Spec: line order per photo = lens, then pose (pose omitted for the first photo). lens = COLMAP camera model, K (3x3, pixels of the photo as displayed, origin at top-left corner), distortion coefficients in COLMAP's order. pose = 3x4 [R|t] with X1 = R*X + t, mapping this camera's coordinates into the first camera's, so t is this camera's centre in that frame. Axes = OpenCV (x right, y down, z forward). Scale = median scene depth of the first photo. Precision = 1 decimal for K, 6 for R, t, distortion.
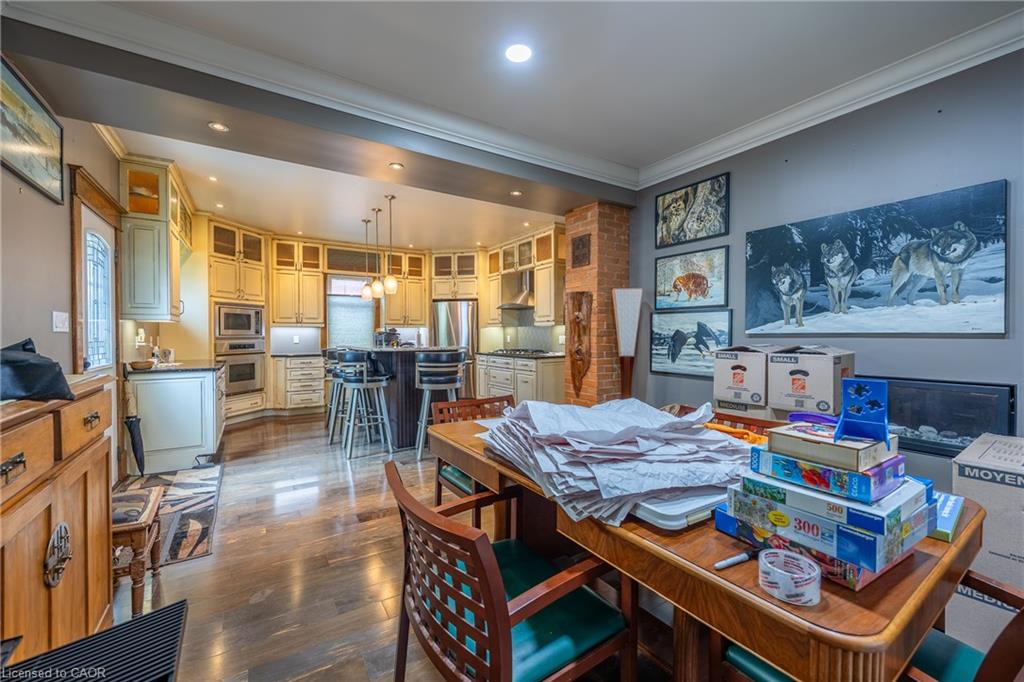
lens RADIAL K [[396.7, 0, 531.4], [0, 396.7, 335.9], [0, 0, 1]] dist [0.000192, 0.000700]
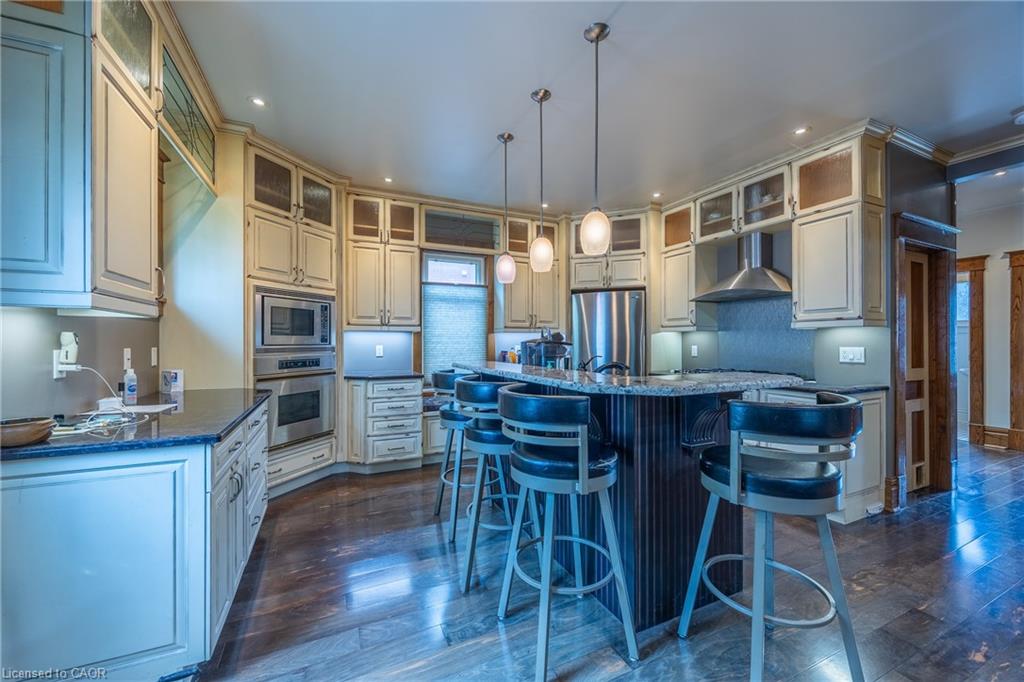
lens RADIAL K [[396.7, 0, 523.1], [0, 396.7, 339.2], [0, 0, 1]] dist [0.000192, 0.000700]
pose [[0.987950, 0.000905, -0.154769, -0.291383], [-0.002426, 0.999951, -0.009643, -0.004937], [0.154752, 0.009902, 0.987904, 0.440492]]
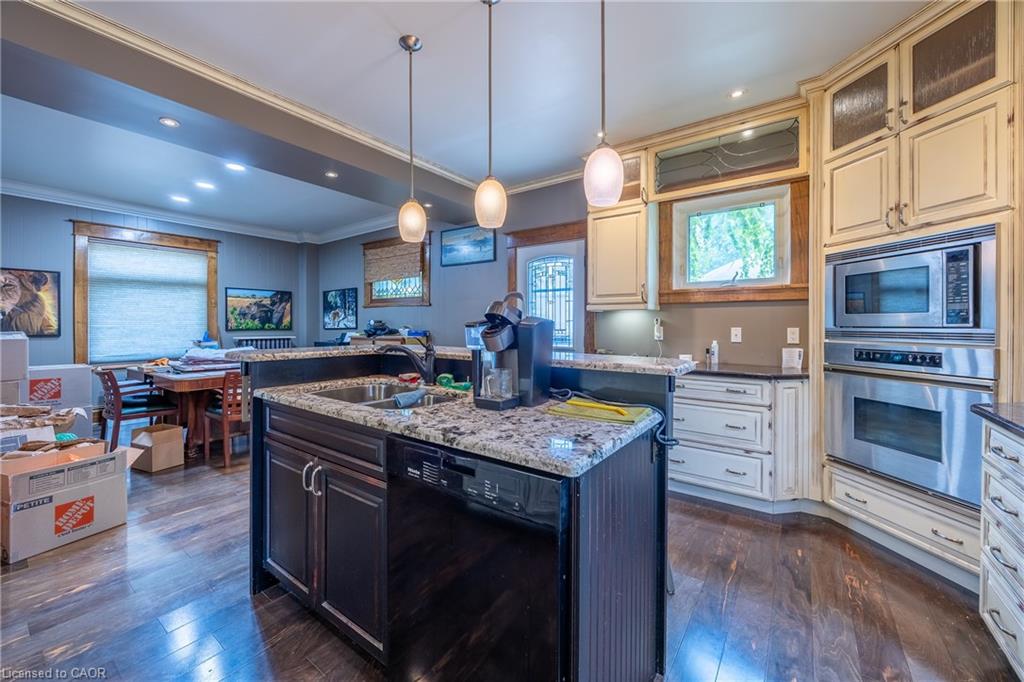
lens RADIAL K [[396.7, 0, 510.2], [0, 396.7, 327.7], [0, 0, 1]] dist [0.000192, 0.000700]
pose [[-0.950564, 0.003164, -0.310511, -0.254678], [-0.000997, 0.999912, 0.013241, -0.005481], [0.310526, 0.012896, -0.950478, 1.184762]]
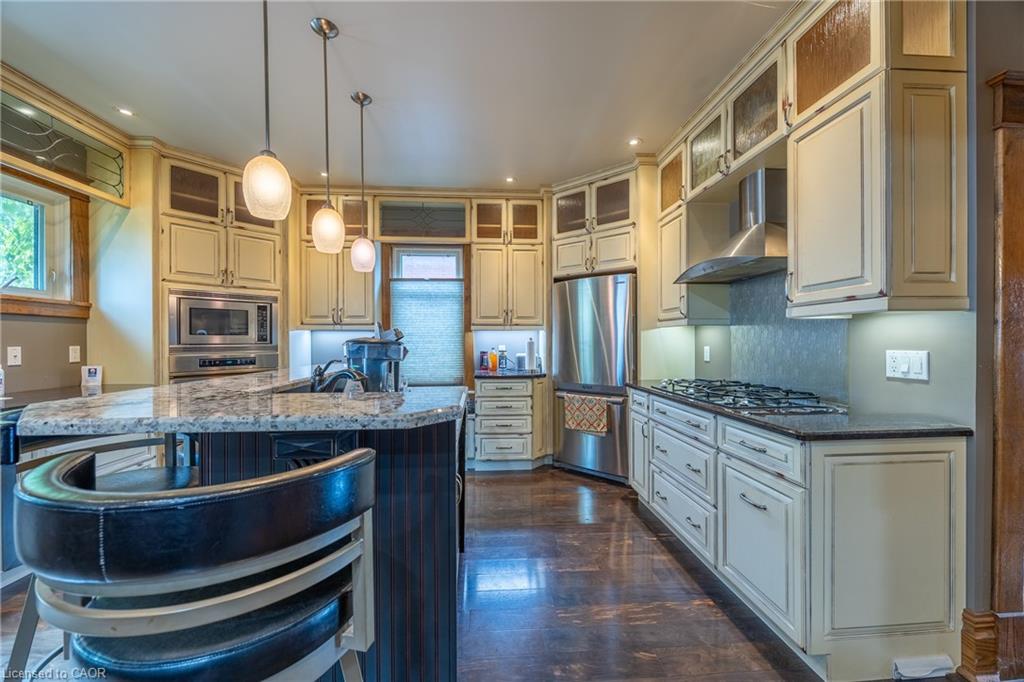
lens RADIAL K [[396.7, 0, 523.7], [0, 396.7, 341.0], [0, 0, 1]] dist [0.000192, 0.000700]
pose [[0.865793, 0.000915, -0.500402, -0.017839], [-0.003249, 0.999988, -0.003792, -0.005207], [0.500392, 0.004908, 0.865785, 0.660266]]
